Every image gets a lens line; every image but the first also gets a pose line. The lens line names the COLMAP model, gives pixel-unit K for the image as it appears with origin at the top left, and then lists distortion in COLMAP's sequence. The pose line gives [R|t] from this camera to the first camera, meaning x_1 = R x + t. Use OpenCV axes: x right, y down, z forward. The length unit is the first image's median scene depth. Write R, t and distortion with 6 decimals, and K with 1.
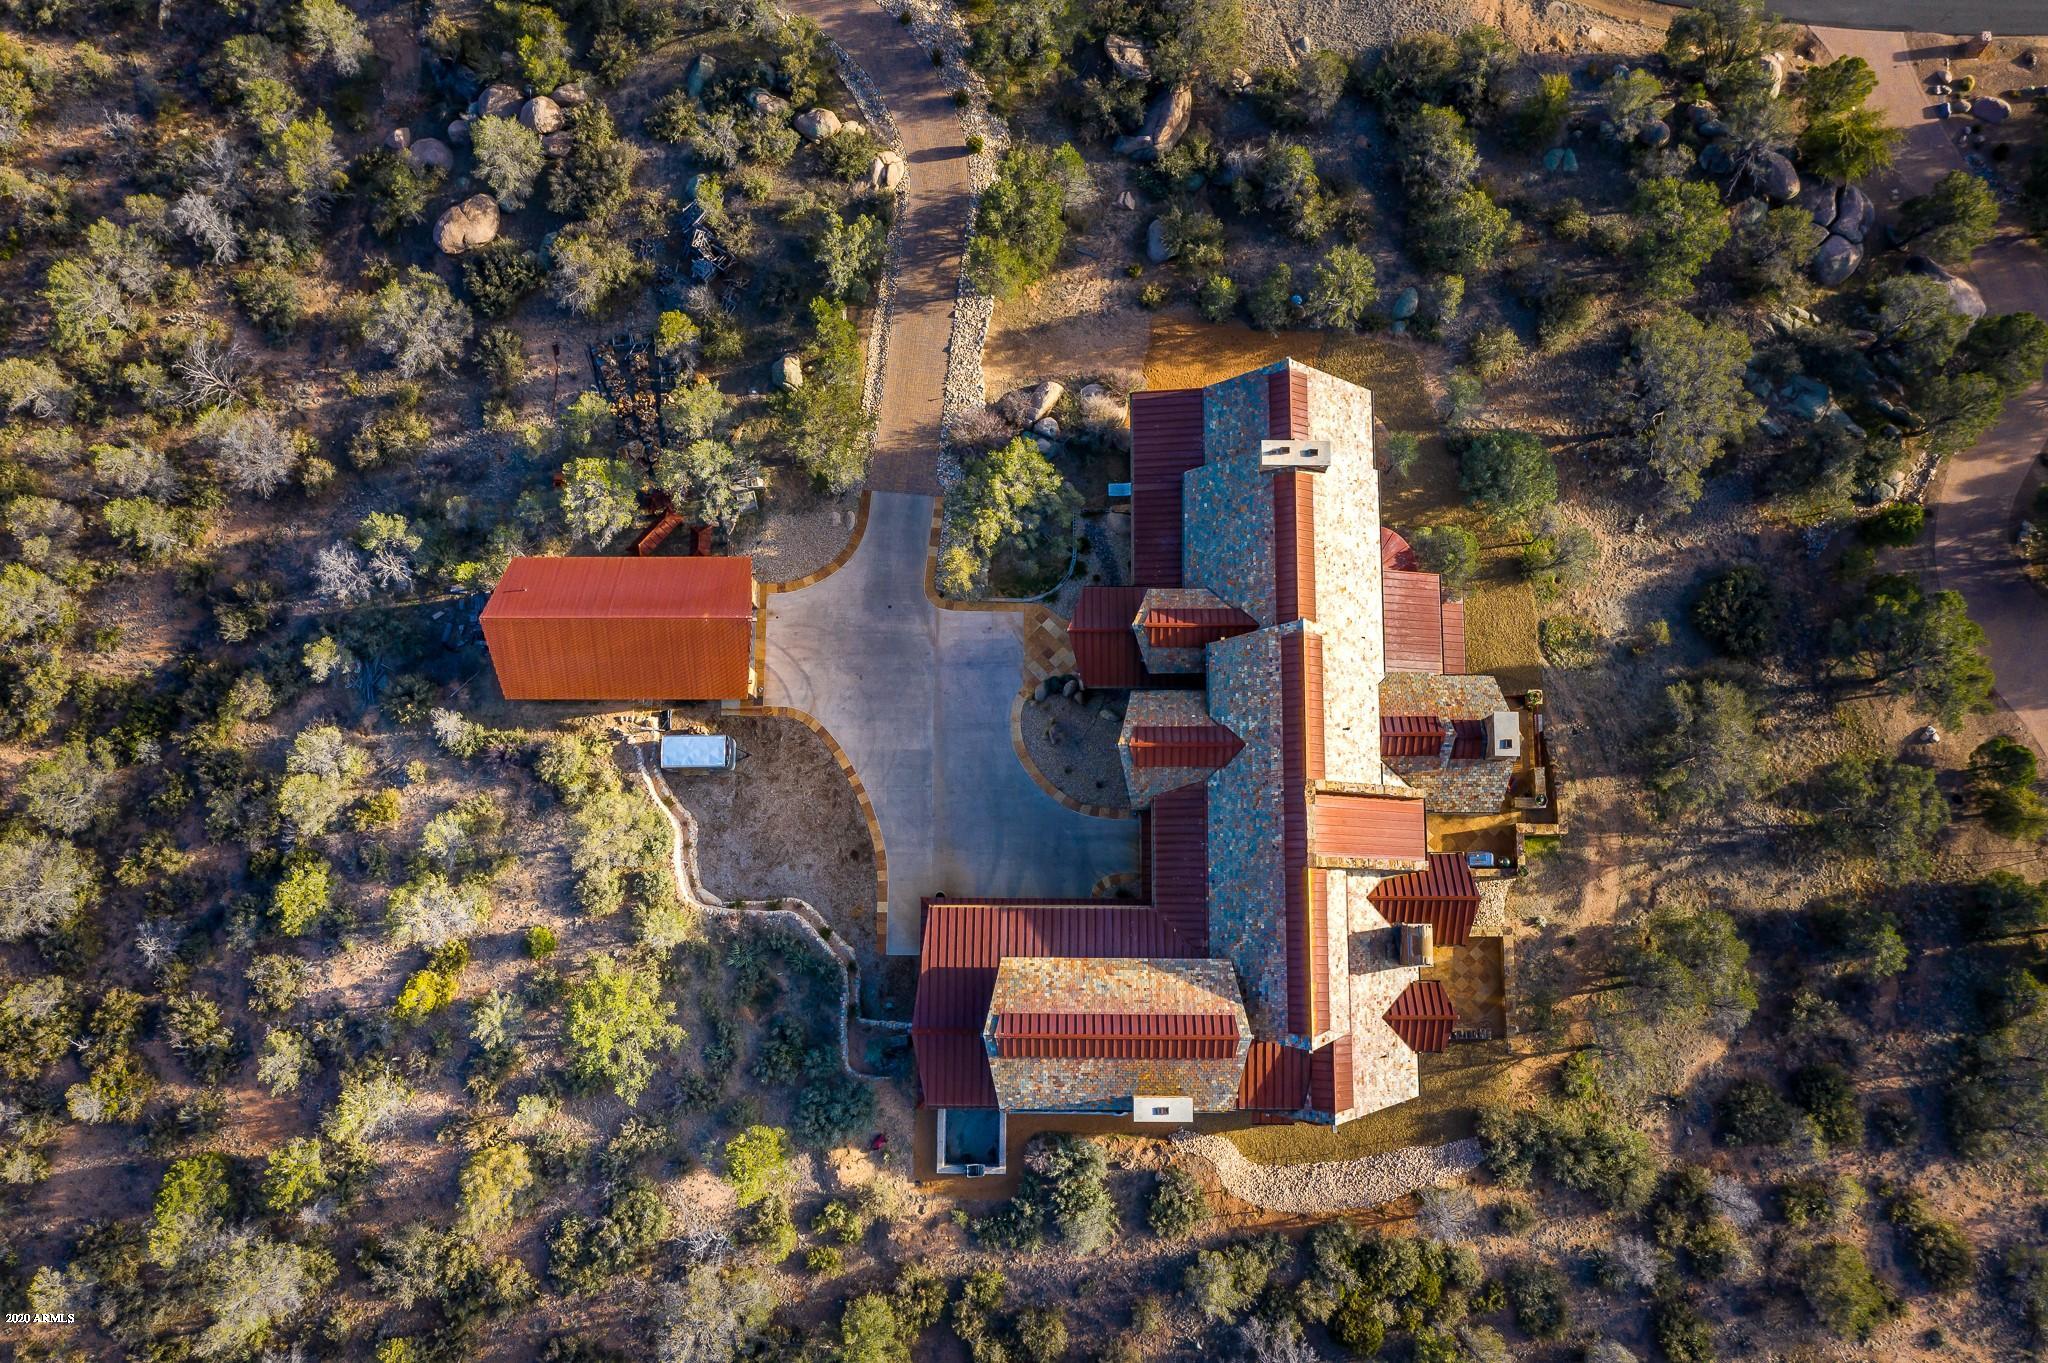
lens RADIAL K [[1623.6, 0, 1024.0], [0, 1623.6, 681.5], [0, 0, 1]] dist [-0.017196, 0.032088]
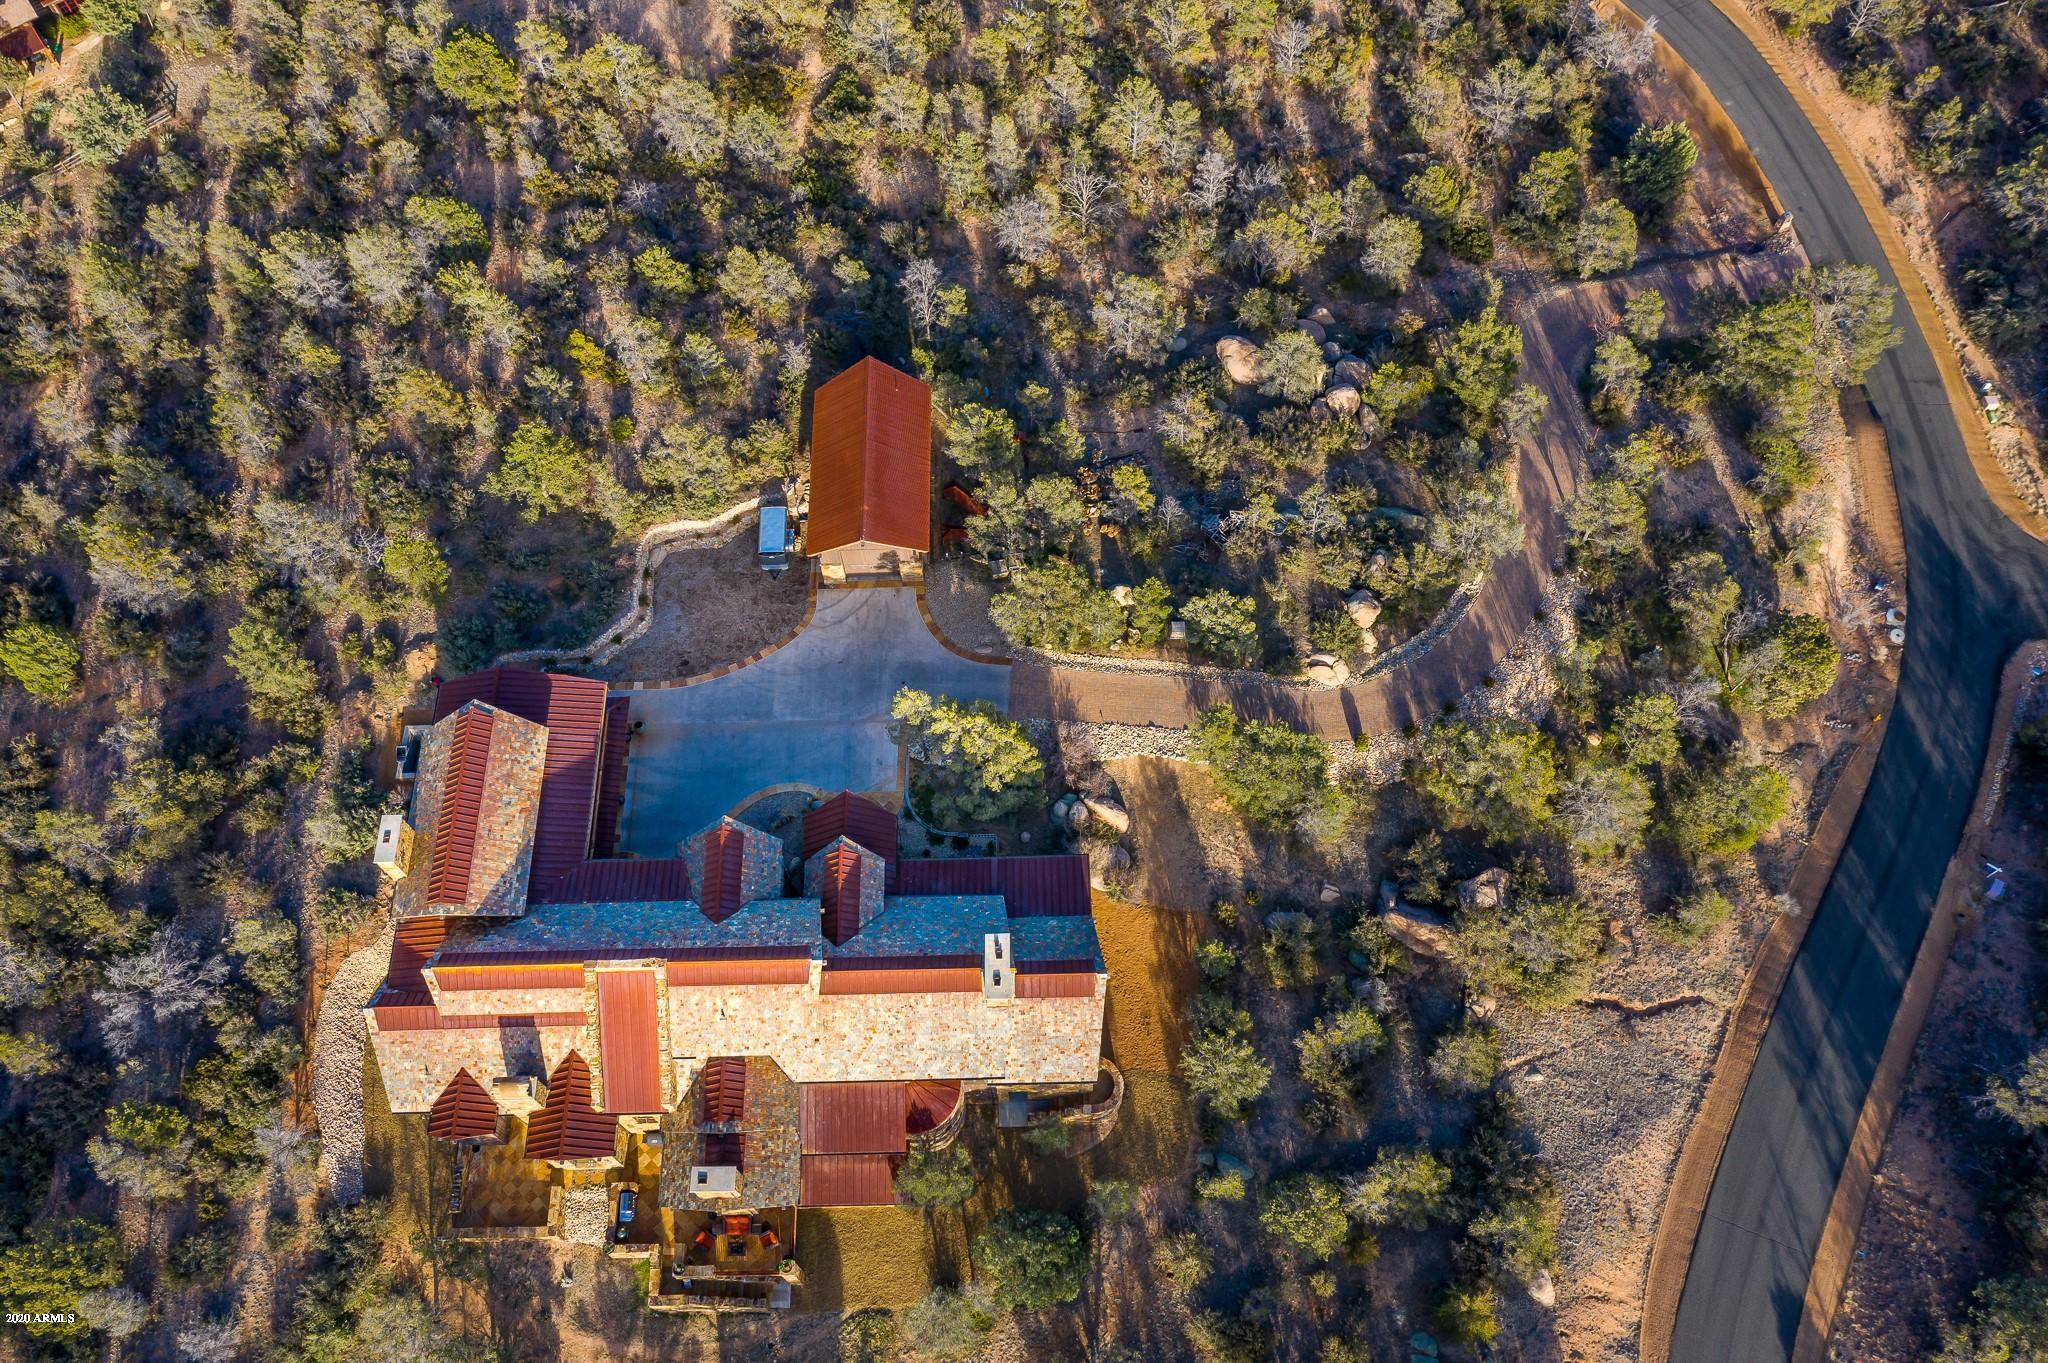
lens RADIAL K [[1623.6, 0, 1024.0], [0, 1623.6, 681.5], [0, 0, 1]] dist [-0.017196, 0.032088]
pose [[0.022835, 0.894085, -0.447315, 0.442475], [-0.981135, 0.105957, 0.161699, -0.324973], [0.191968, 0.435184, 0.879638, 0.027402]]
